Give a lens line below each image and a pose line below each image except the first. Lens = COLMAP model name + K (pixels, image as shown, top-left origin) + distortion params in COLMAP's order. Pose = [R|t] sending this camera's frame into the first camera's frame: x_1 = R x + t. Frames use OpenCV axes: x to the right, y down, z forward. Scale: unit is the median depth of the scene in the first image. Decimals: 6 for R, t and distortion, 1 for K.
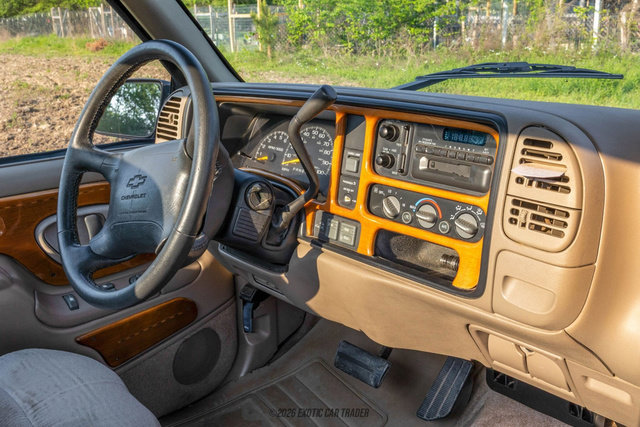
lens RADIAL K [[613.8, 0, 317.8], [0, 613.8, 211.7], [0, 0, 1]] dist [0.001535, 0.002915]
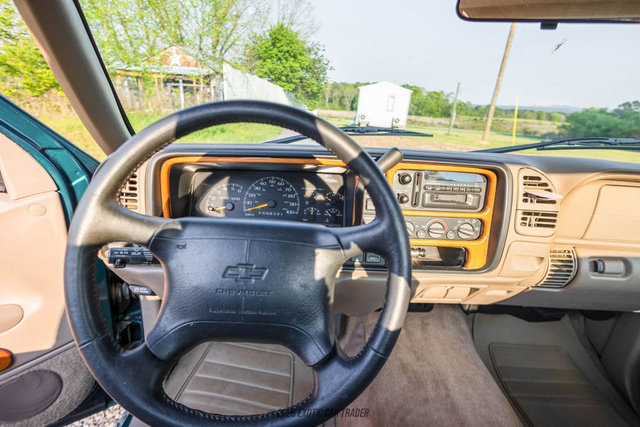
lens RADIAL K [[307.6, 0, 331.4], [0, 307.6, 213.2], [0, 0, 1]] dist [0.013655, -0.000367]
pose [[0.644097, -0.197929, 0.738894, -0.547600], [0.156081, 0.979629, 0.126358, -0.171533], [-0.748851, 0.033940, 0.661868, 0.673416]]
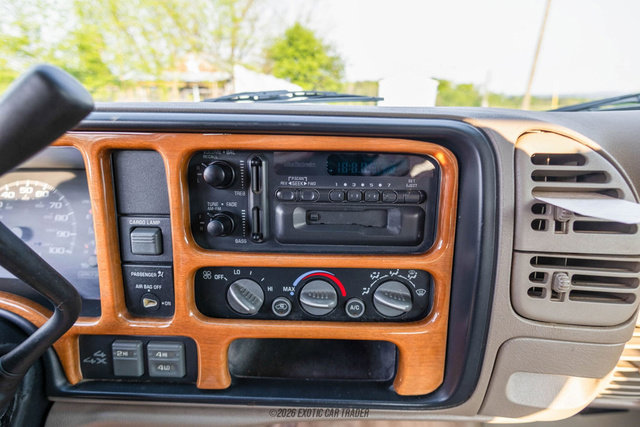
lens RADIAL K [[317.0, 0, 329.0], [0, 317.0, 214.5], [0, 0, 1]] dist [0.000786, 0.000300]
pose [[0.701729, -0.214061, 0.679525, -0.017916], [0.192667, 0.975273, 0.108265, -0.108076], [-0.685898, 0.054949, 0.725620, 0.740419]]
